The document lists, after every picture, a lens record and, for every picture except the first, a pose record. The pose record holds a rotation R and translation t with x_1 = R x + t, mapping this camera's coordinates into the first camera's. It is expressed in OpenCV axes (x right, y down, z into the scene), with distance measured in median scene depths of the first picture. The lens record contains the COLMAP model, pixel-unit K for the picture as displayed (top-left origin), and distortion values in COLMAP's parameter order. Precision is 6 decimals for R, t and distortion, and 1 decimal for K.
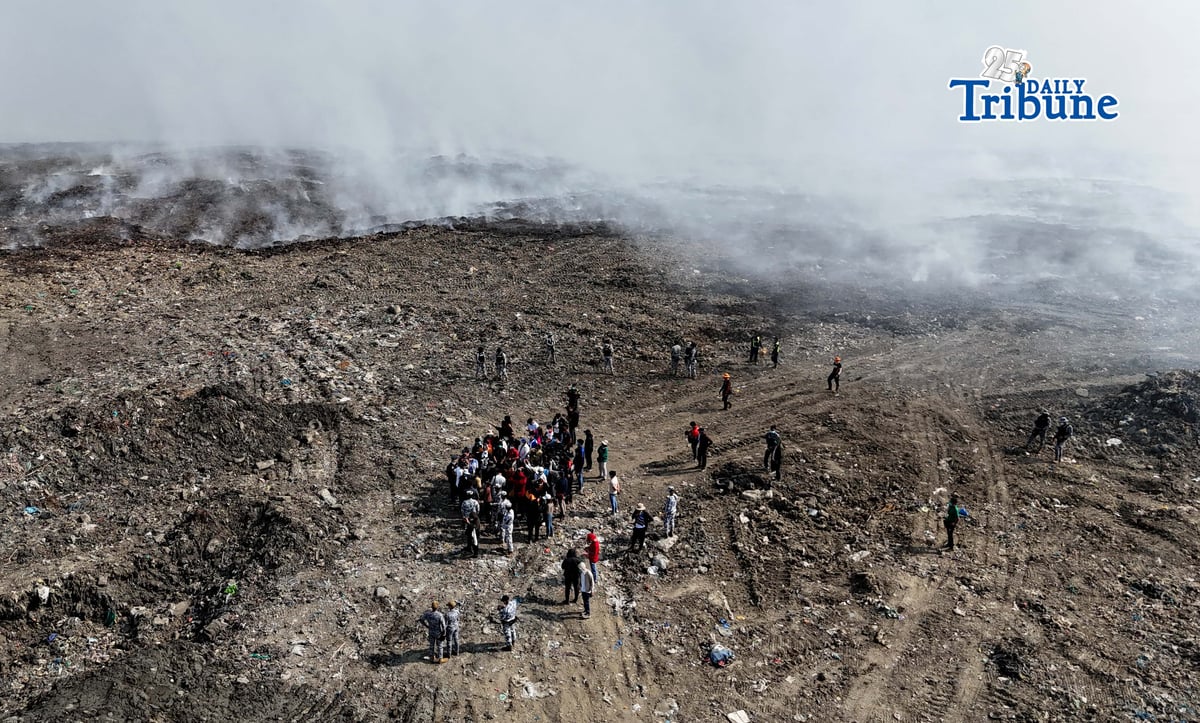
lens RADIAL K [[946.1, 0, 557.4], [0, 946.1, 341.3], [0, 0, 1]] dist [0.058641, -0.052656]
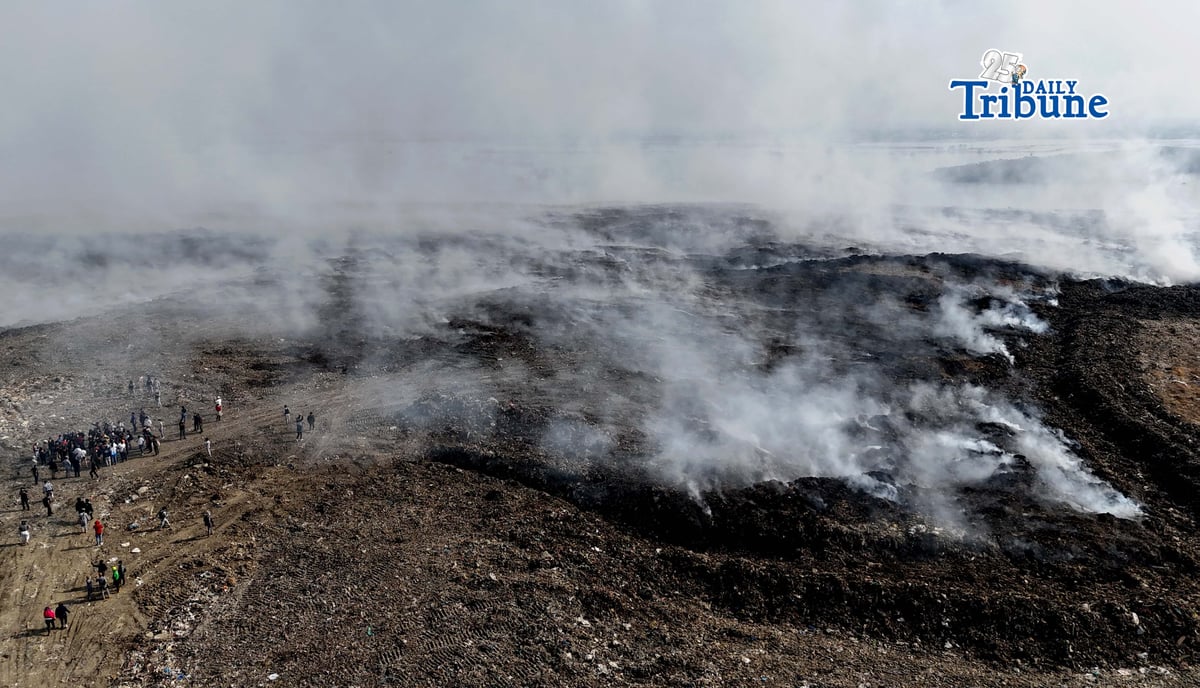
lens RADIAL K [[906.0, 0, 611.1], [0, 906.0, 316.8], [0, 0, 1]] dist [0.047487, -0.040140]
pose [[0.971207, -0.048501, 0.233249, 0.503326], [0.057257, 0.997881, -0.030909, -0.048800], [-0.231256, 0.043374, 0.971926, -0.991344]]
